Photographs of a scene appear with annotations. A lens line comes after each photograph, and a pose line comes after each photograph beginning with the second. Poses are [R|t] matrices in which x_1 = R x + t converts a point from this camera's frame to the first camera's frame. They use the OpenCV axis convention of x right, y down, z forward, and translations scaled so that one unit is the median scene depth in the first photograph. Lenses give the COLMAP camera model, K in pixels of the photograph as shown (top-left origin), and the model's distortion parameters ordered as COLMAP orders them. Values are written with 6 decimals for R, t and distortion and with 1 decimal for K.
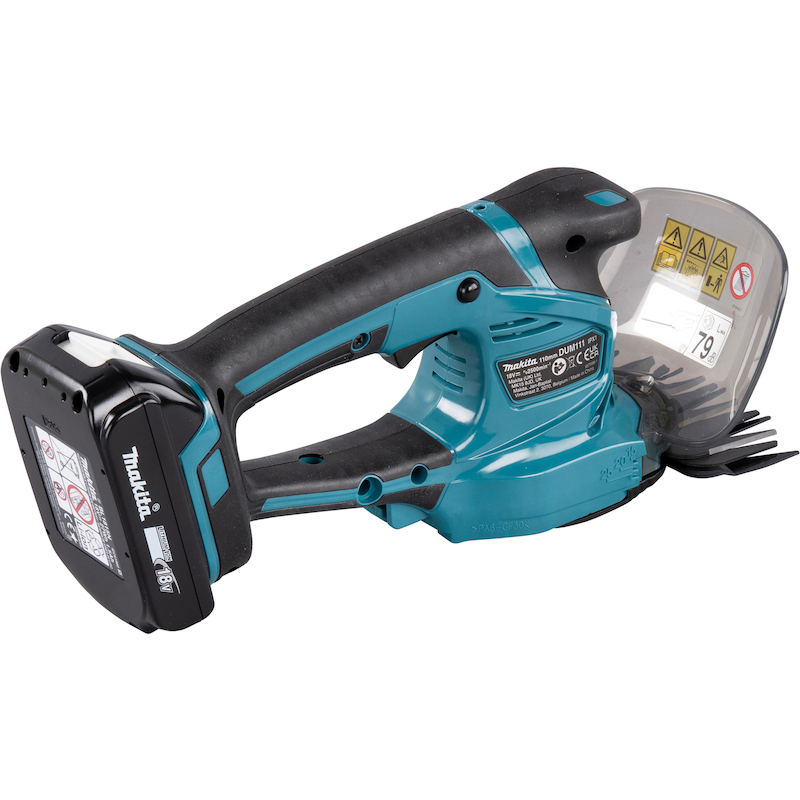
lens RADIAL K [[3859.8, 0, 400.0], [0, 3859.8, 400.0], [0, 0, 1]] dist [0.228143, -1.479438]
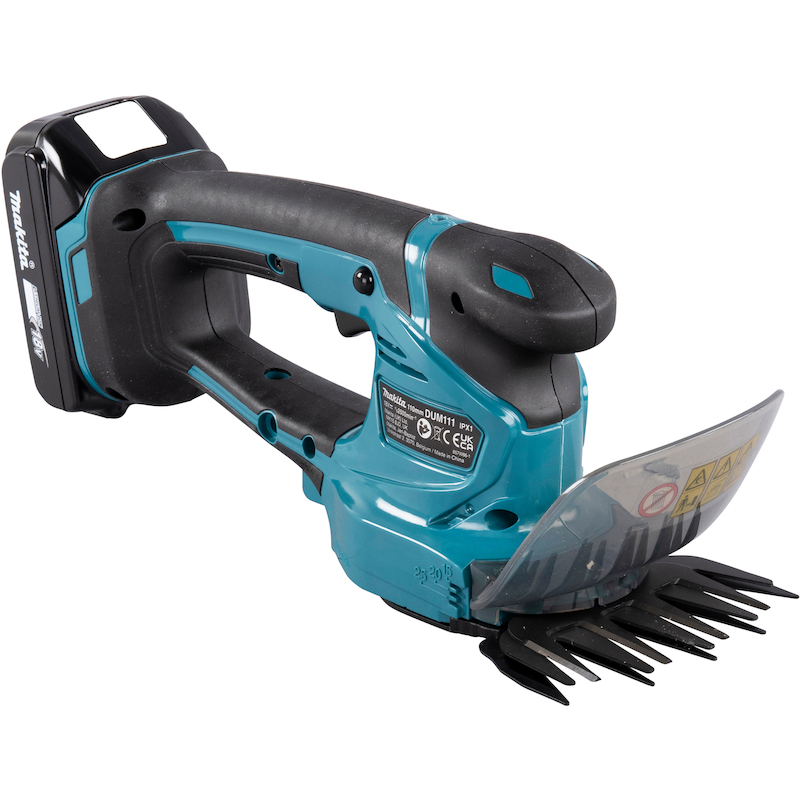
lens RADIAL K [[3859.8, 0, 400.0], [0, 3859.8, 400.0], [0, 0, 1]] dist [0.228143, -1.479438]
pose [[0.137331, 0.400771, -0.905827, 0.836174], [-0.460252, 0.835594, 0.299919, -0.275806], [0.877102, 0.375720, 0.299209, 0.738756]]
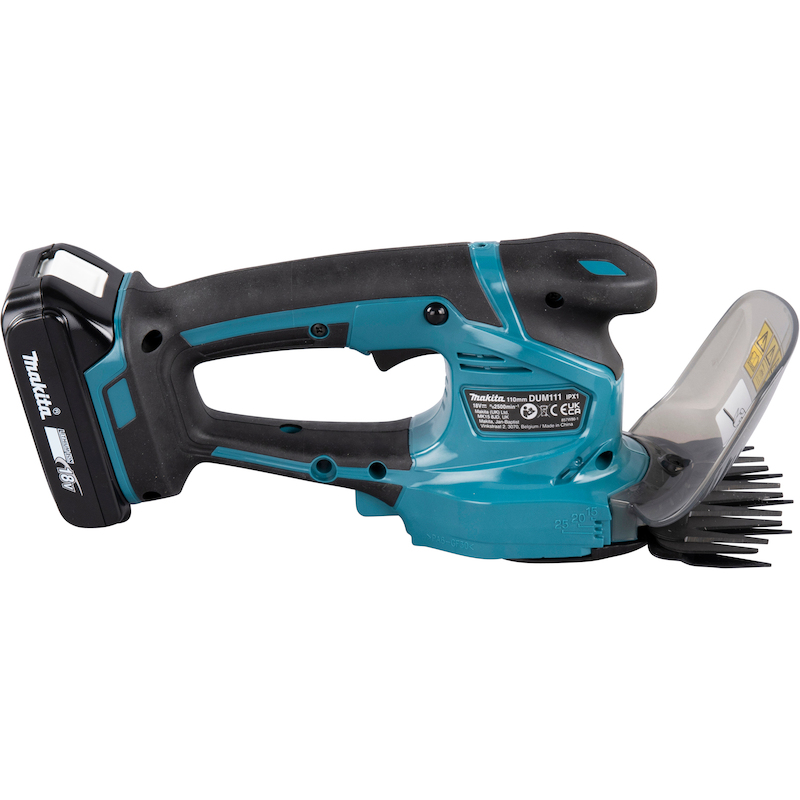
lens RADIAL K [[3859.8, 0, 400.0], [0, 3859.8, 400.0], [0, 0, 1]] dist [0.228143, -1.479438]
pose [[0.782948, 0.247627, -0.570678, 0.625638], [-0.266242, 0.962483, 0.052365, -0.058441], [0.562234, 0.110939, 0.819503, 0.108980]]
